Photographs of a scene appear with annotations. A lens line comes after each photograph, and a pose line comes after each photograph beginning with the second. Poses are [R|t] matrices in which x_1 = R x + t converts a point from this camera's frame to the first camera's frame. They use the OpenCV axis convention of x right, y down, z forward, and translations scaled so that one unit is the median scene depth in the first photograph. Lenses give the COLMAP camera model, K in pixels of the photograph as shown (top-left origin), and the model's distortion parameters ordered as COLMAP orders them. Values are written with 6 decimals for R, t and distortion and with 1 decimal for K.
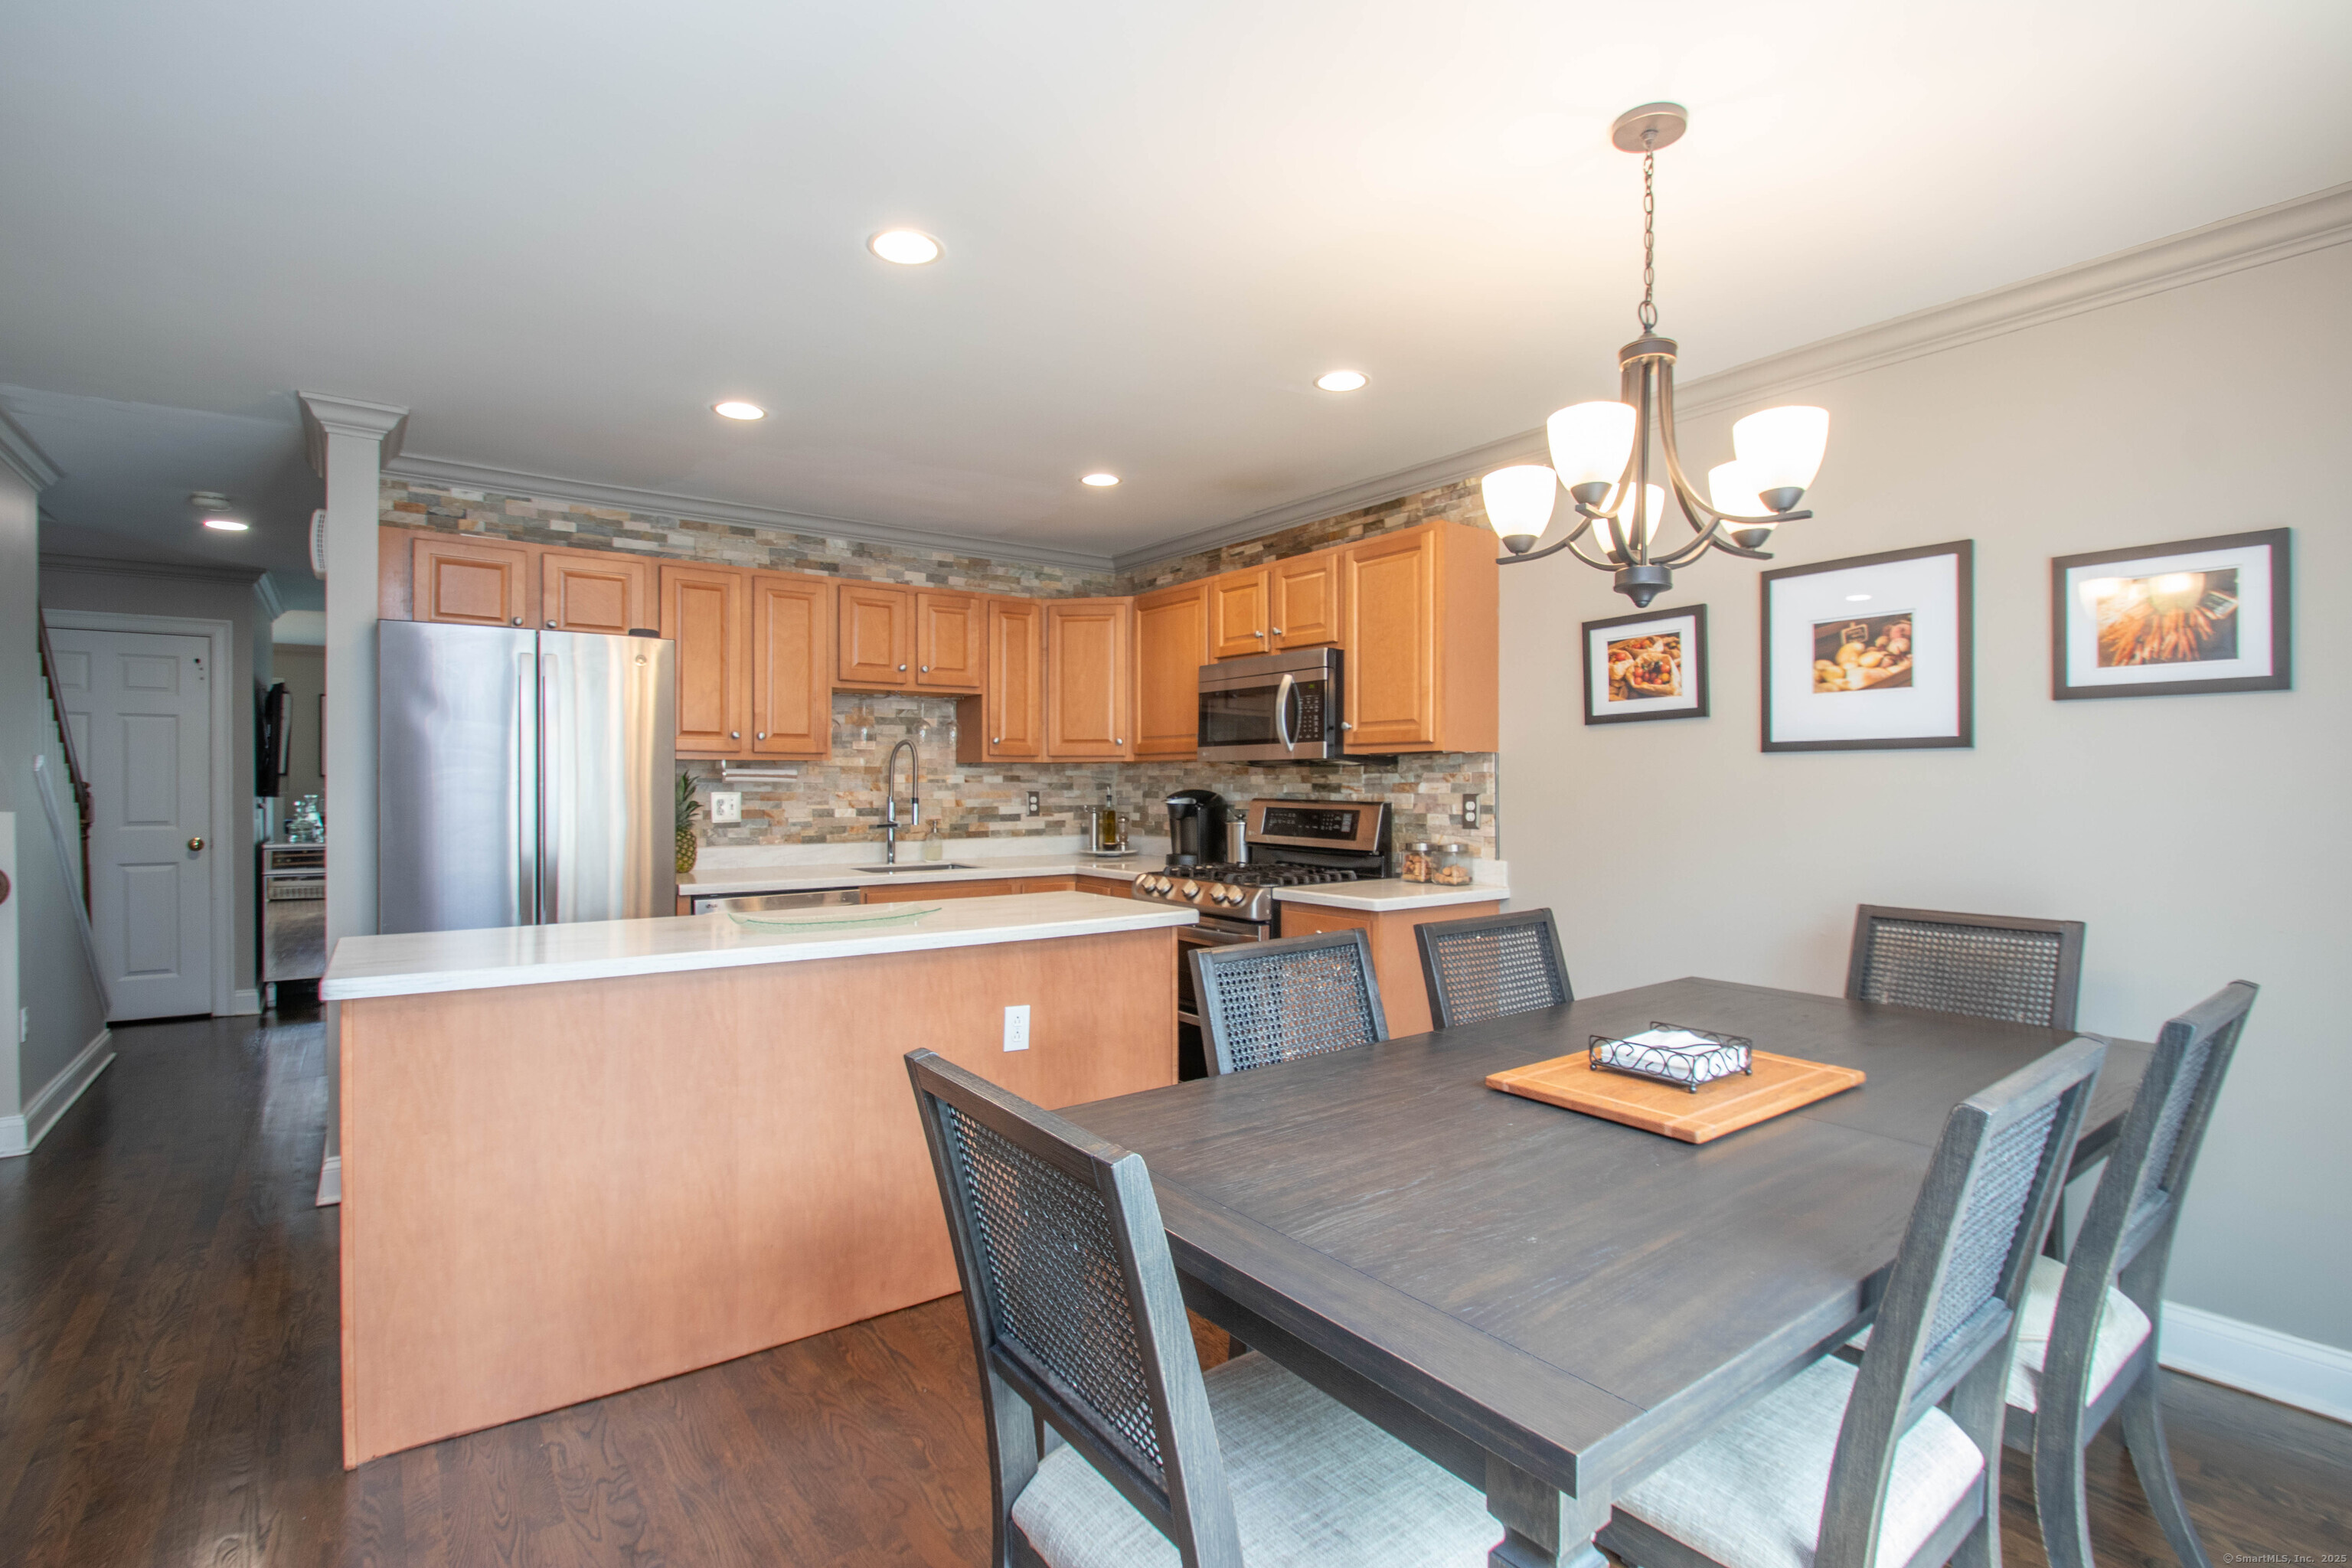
lens RADIAL K [[1105.2, 0, 1185.9], [0, 1105.2, 782.9], [0, 0, 1]] dist [-0.000137, -0.009998]
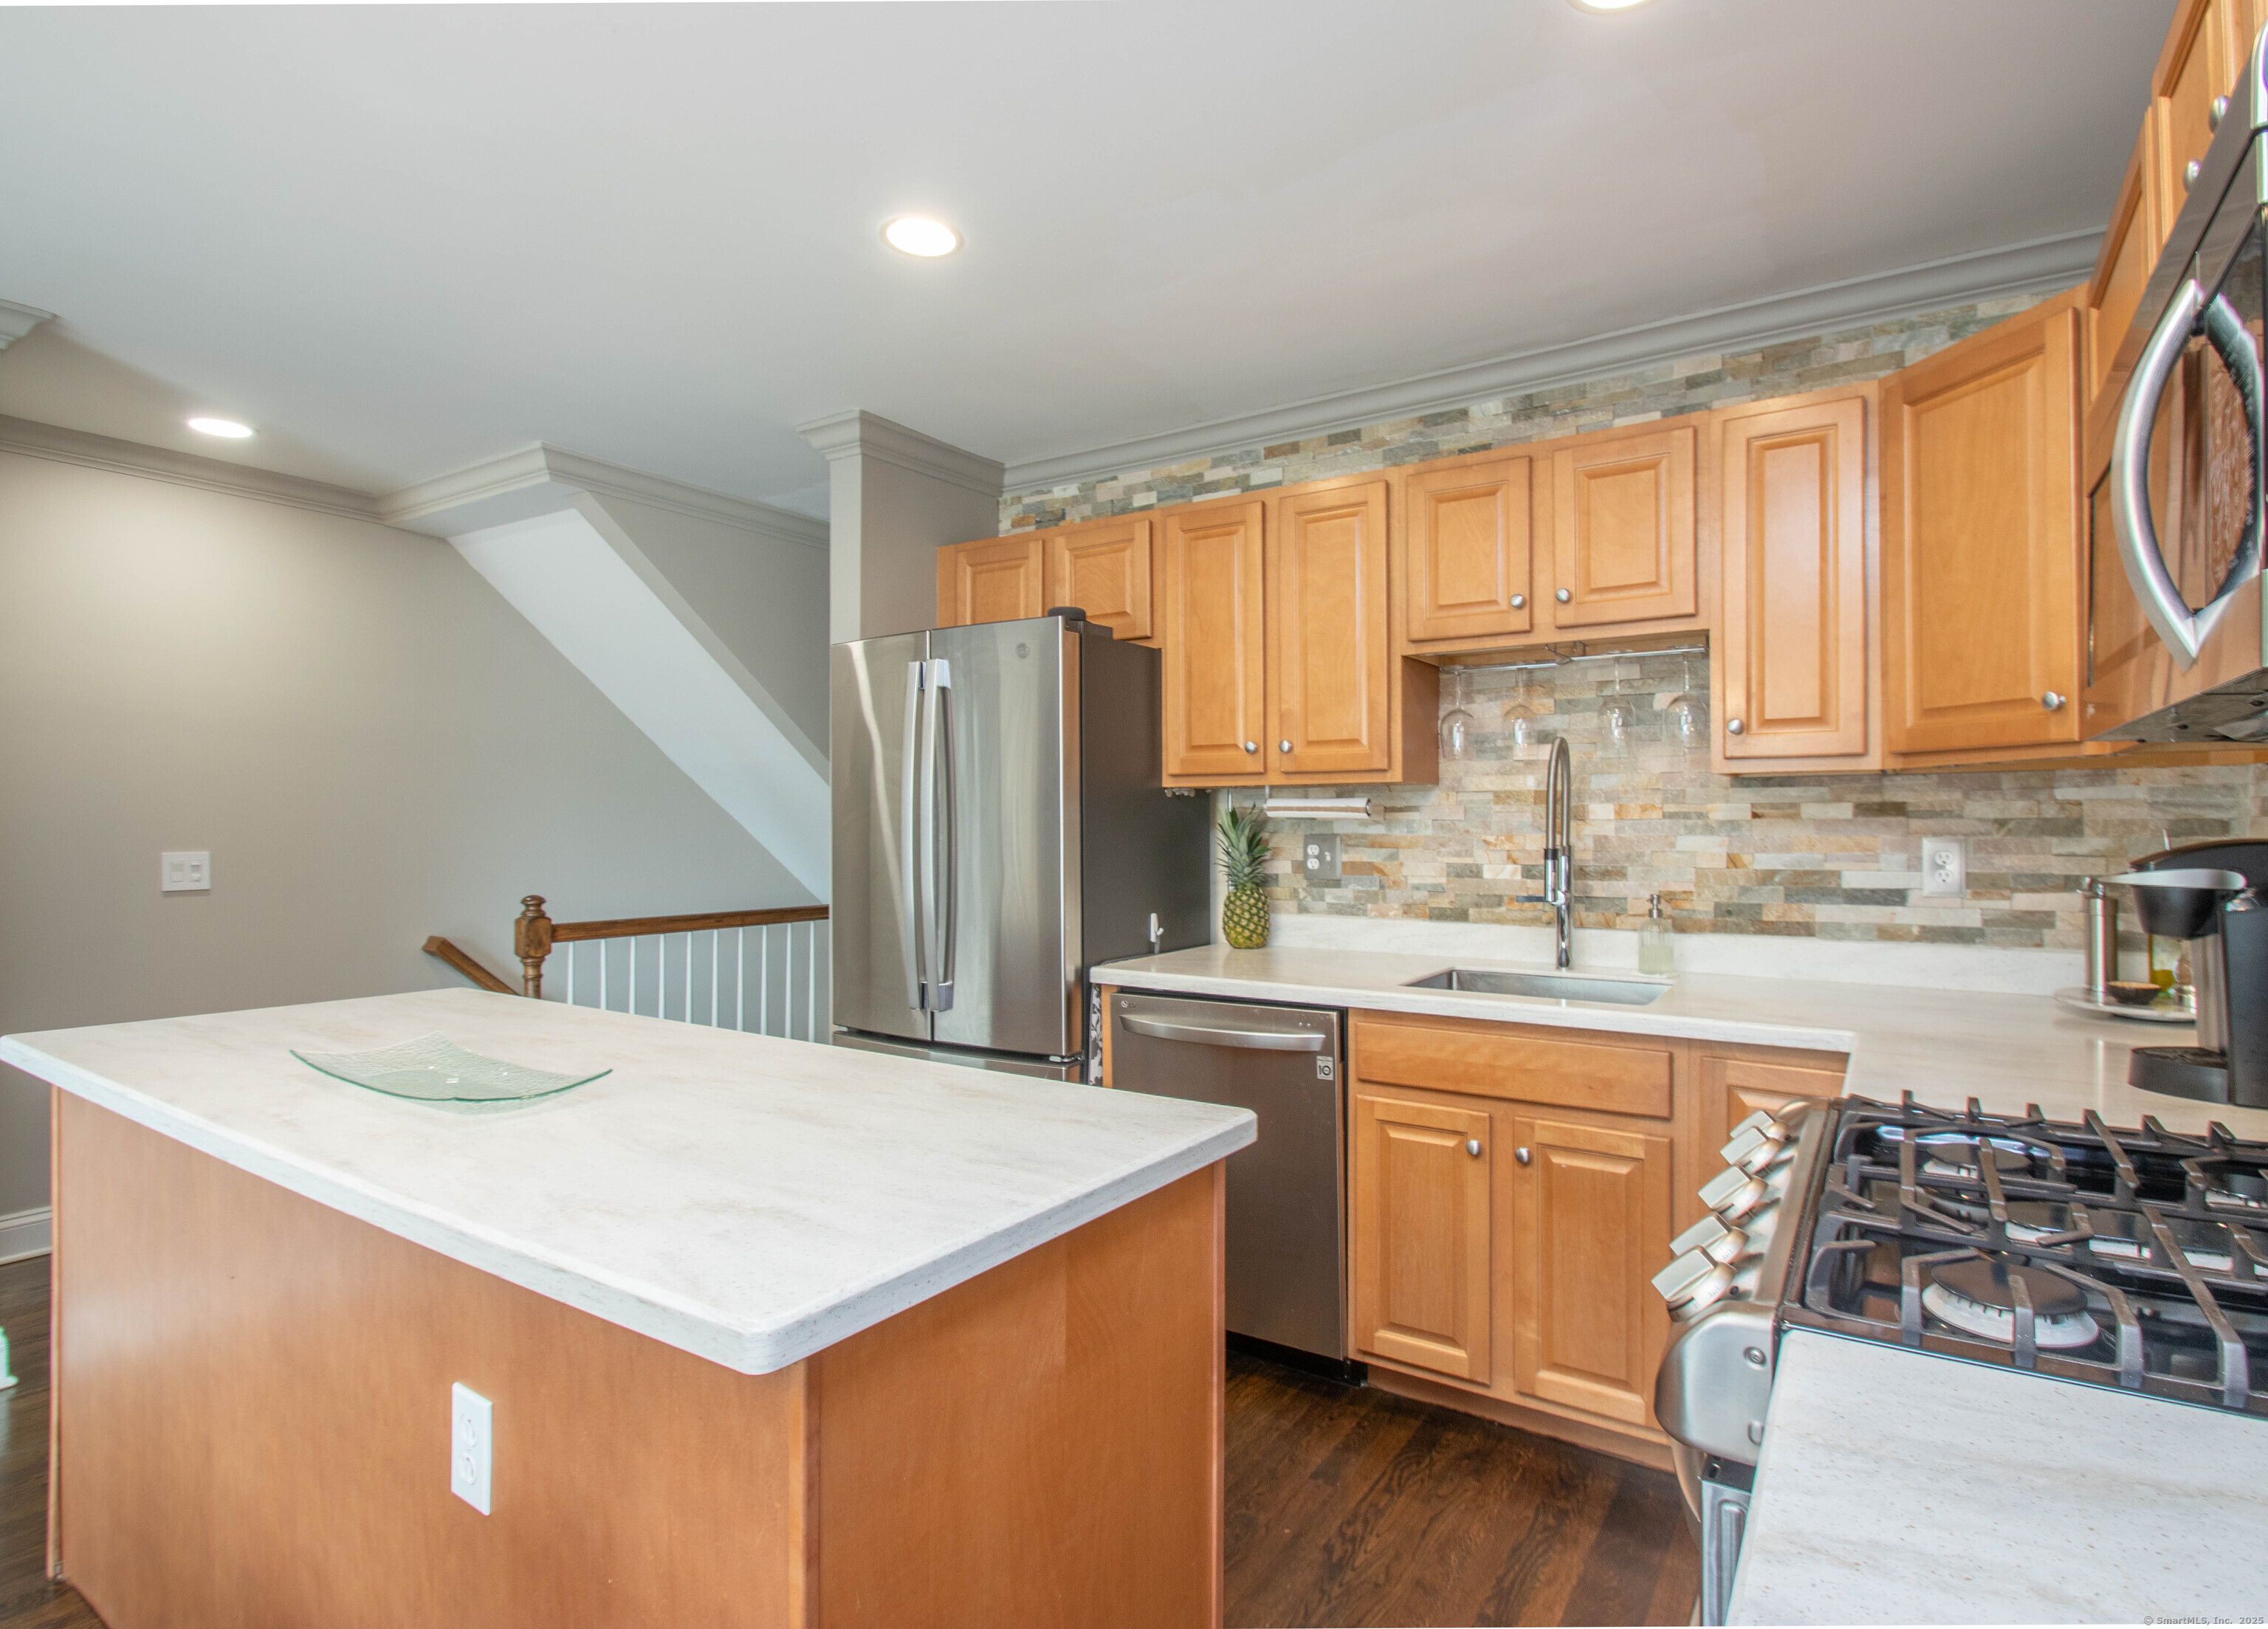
lens RADIAL K [[1151.0, 0, 1154.6], [0, 1151.0, 802.4], [0, 0, 1]] dist [0.003681, -0.000086]
pose [[0.360839, -0.015783, -0.932494, 0.199246], [0.003528, 0.999873, -0.015558, -0.000367], [0.932621, 0.002324, 0.360849, 0.666089]]
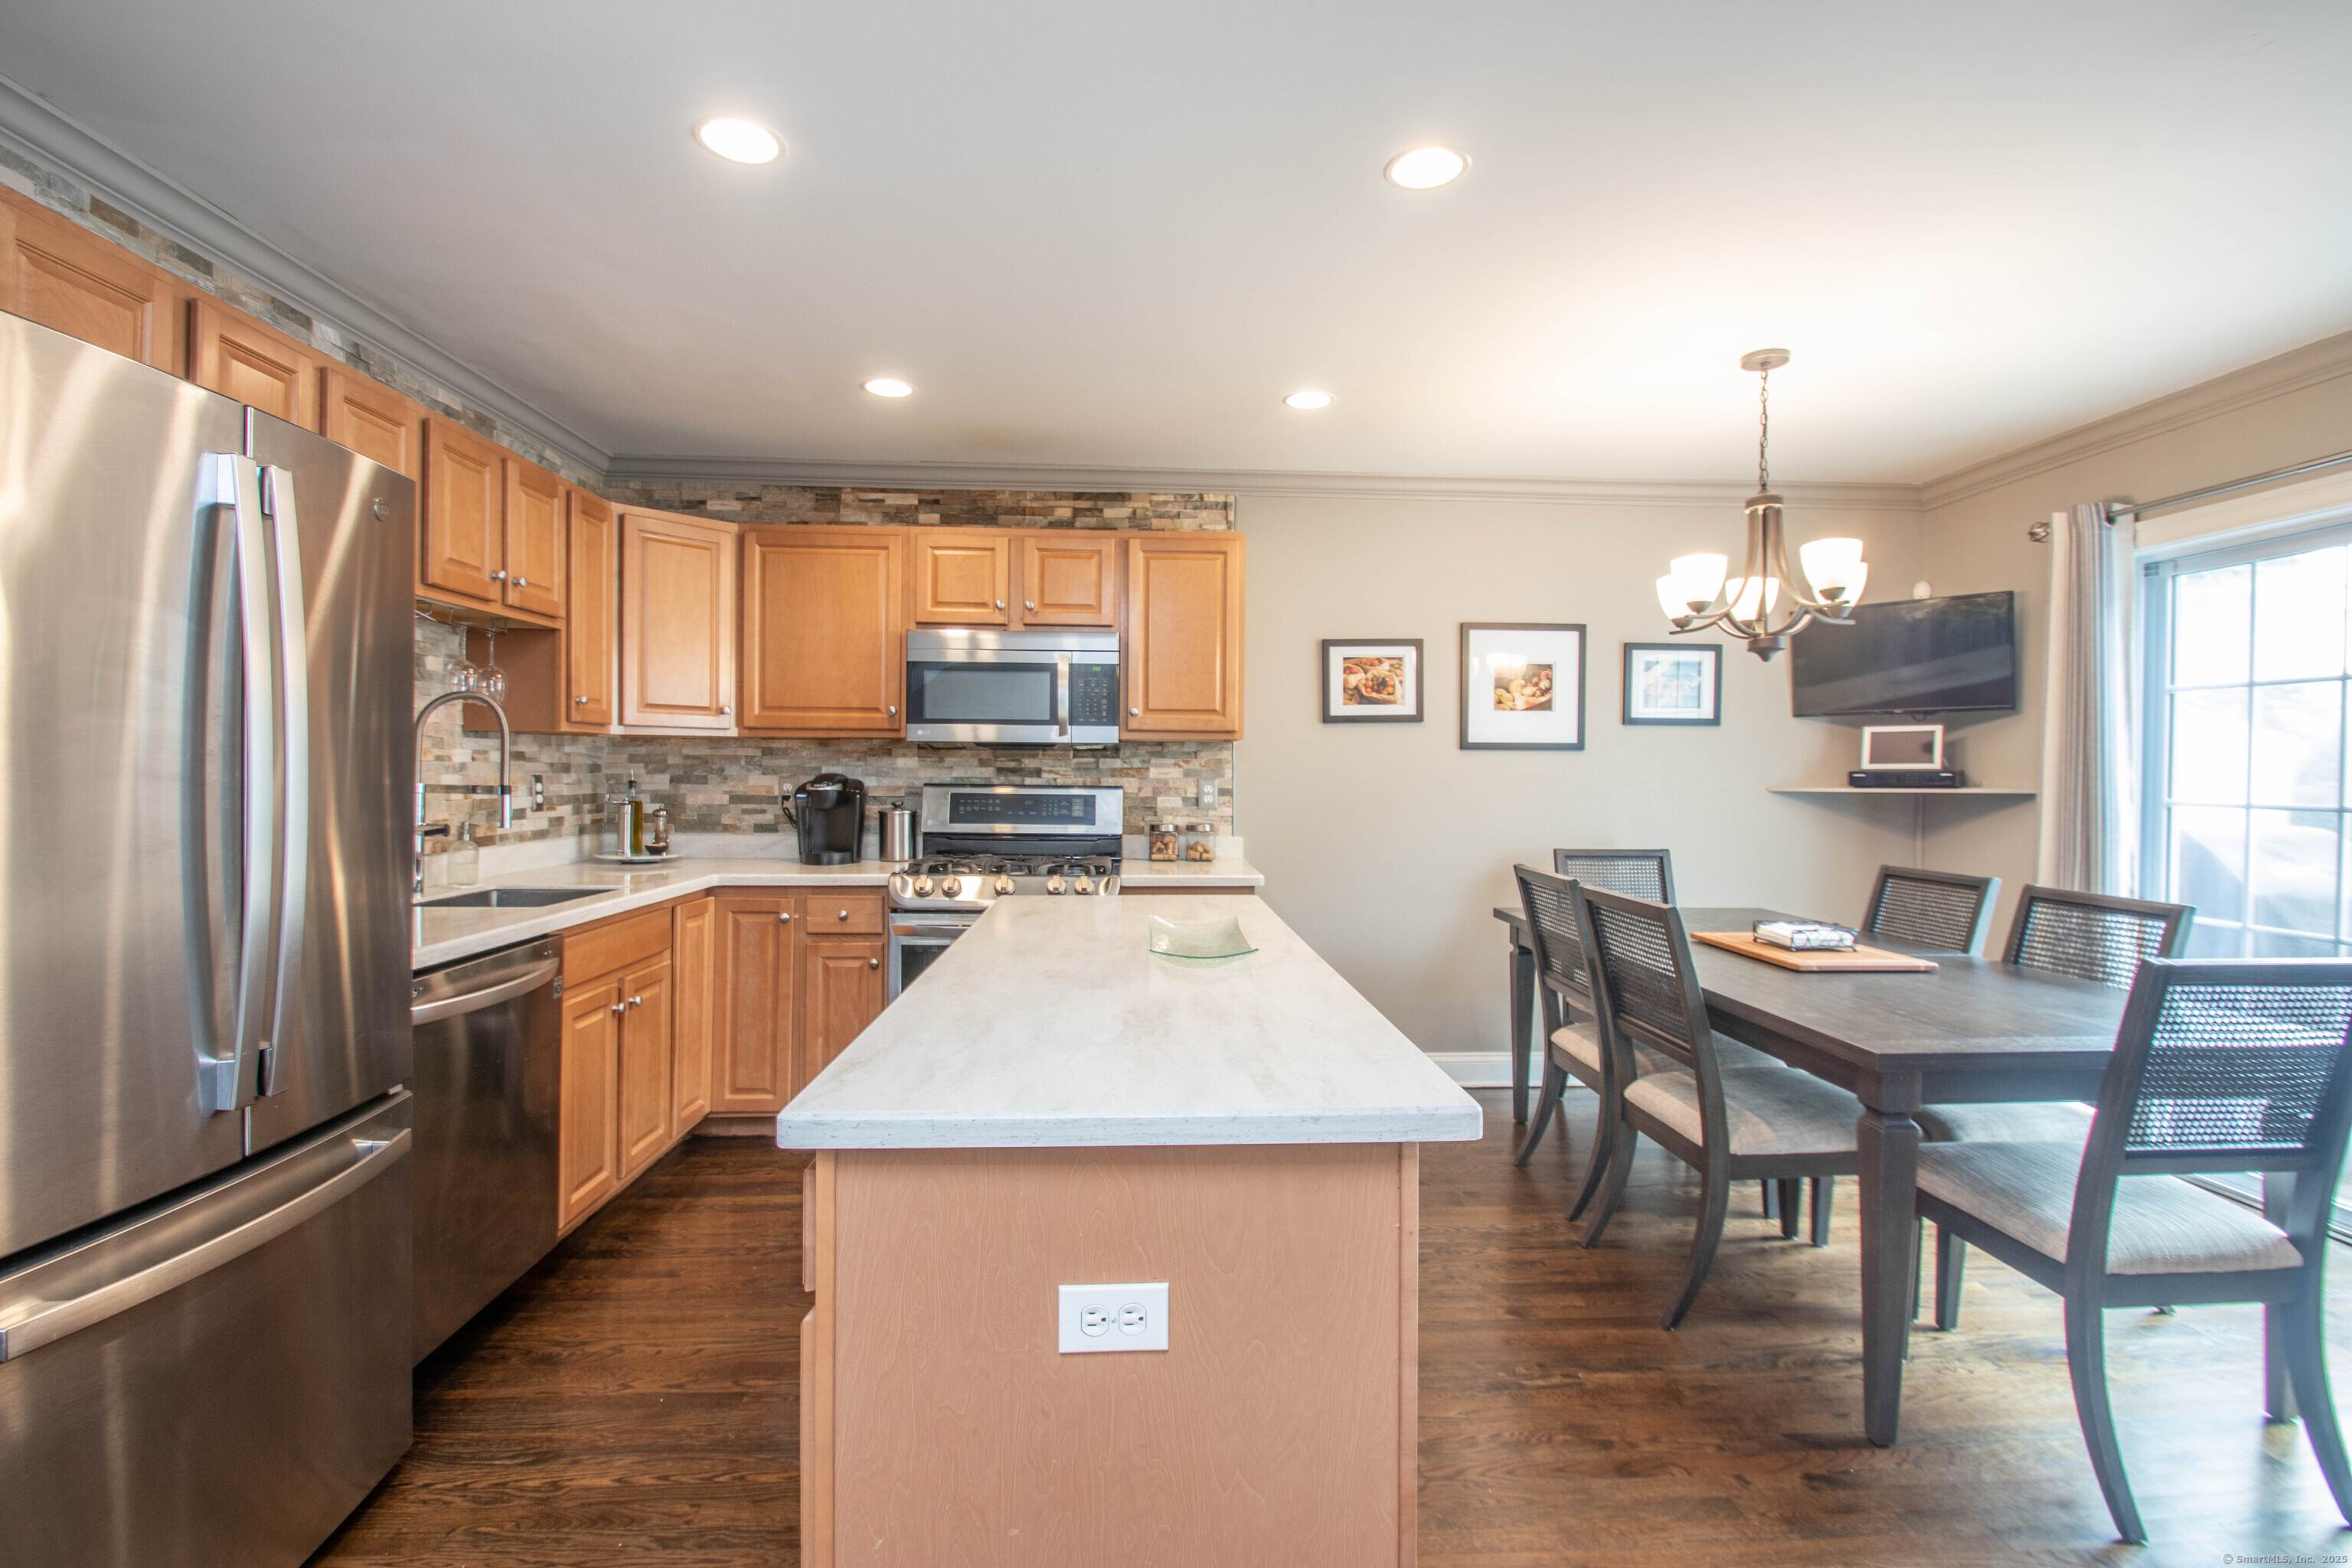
lens RADIAL K [[1105.2, 0, 1176.3], [0, 1105.2, 781.4], [0, 0, 1]] dist [-0.000137, -0.009998]
pose [[0.547977, -0.001482, 0.836492, -0.589656], [-0.007932, 0.999944, 0.006968, 0.004572], [-0.836456, -0.010454, 0.547935, 0.354748]]
